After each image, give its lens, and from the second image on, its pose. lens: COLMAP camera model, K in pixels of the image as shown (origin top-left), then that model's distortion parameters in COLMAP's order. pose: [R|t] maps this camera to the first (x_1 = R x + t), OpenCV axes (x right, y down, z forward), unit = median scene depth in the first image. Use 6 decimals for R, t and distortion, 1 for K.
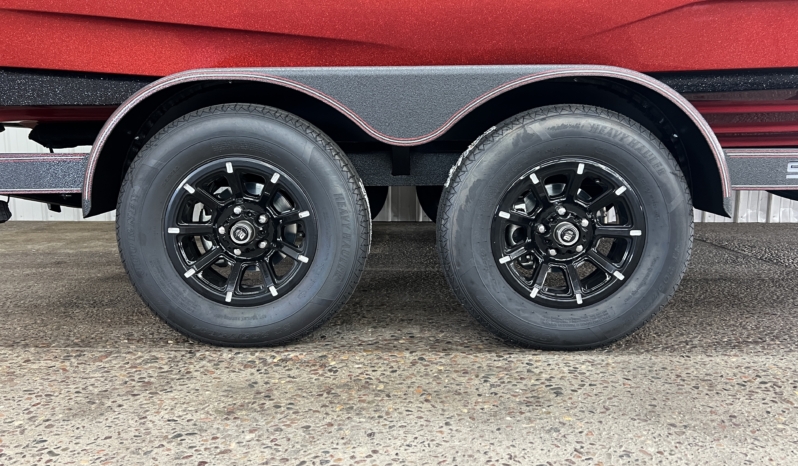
lens RADIAL K [[613.9, 0, 403.7], [0, 613.9, 235.1], [0, 0, 1]] dist [0.095566, -0.163447]
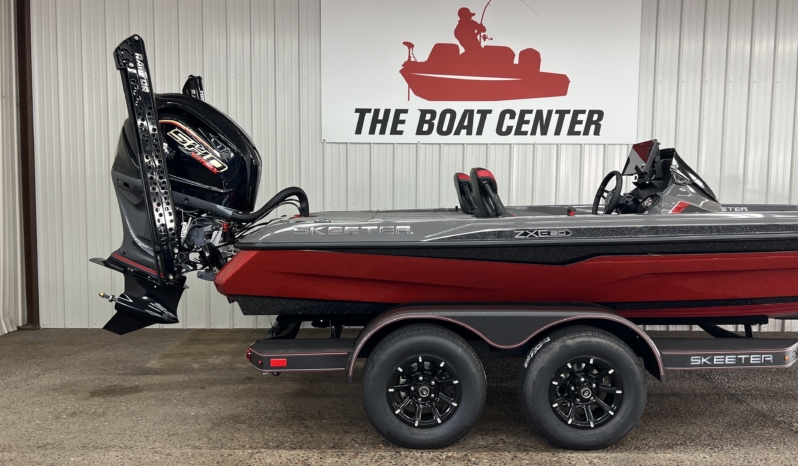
lens RADIAL K [[613.9, 0, 403.7], [0, 613.9, 235.1], [0, 0, 1]] dist [0.095566, -0.163447]
pose [[0.999498, 0.004972, 0.031300, -0.393002], [-0.002719, 0.997429, -0.071616, -0.364264], [-0.031576, 0.071495, 0.996941, -1.032410]]
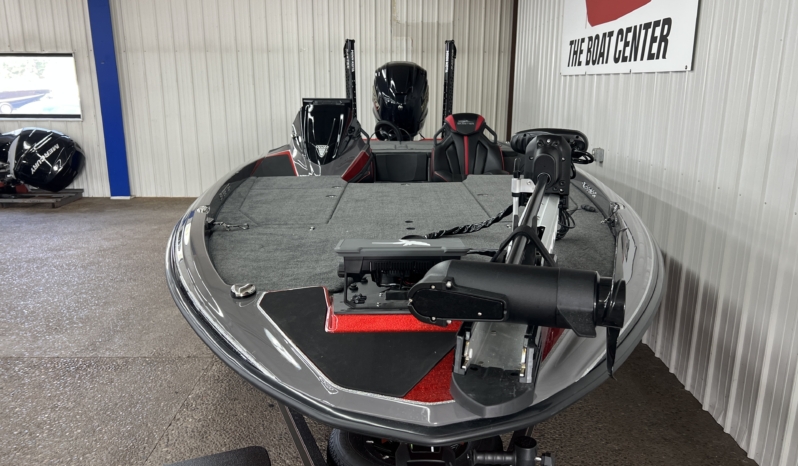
lens RADIAL K [[625.7, 0, 399.0], [0, 625.7, 233.0], [0, 0, 1]] dist [0.039494, 0.000110]
pose [[0.022030, 0.236331, -0.971423, 3.523961], [-0.132386, 0.963792, 0.231472, -1.013181], [0.990953, 0.123503, 0.052519, 1.544847]]
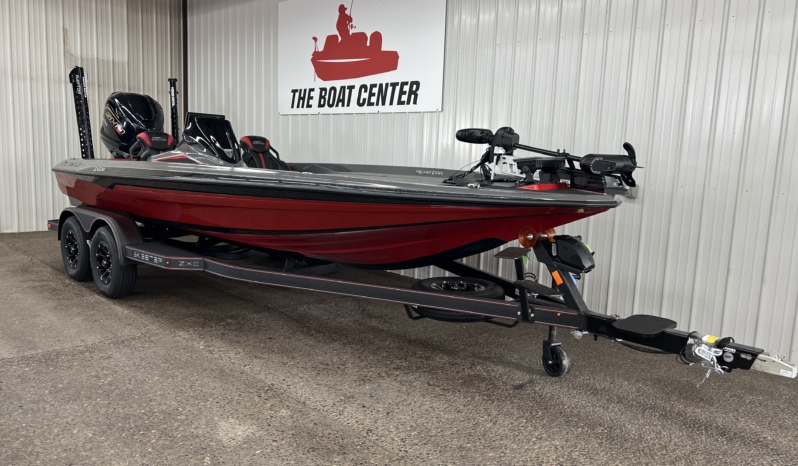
lens RADIAL K [[613.9, 0, 403.7], [0, 613.9, 235.1], [0, 0, 1]] dist [0.095566, -0.163447]
pose [[0.716108, 0.122794, -0.687103, 3.848674], [-0.131589, 0.990502, 0.039871, -0.515808], [0.685473, 0.061863, 0.725465, -0.401069]]
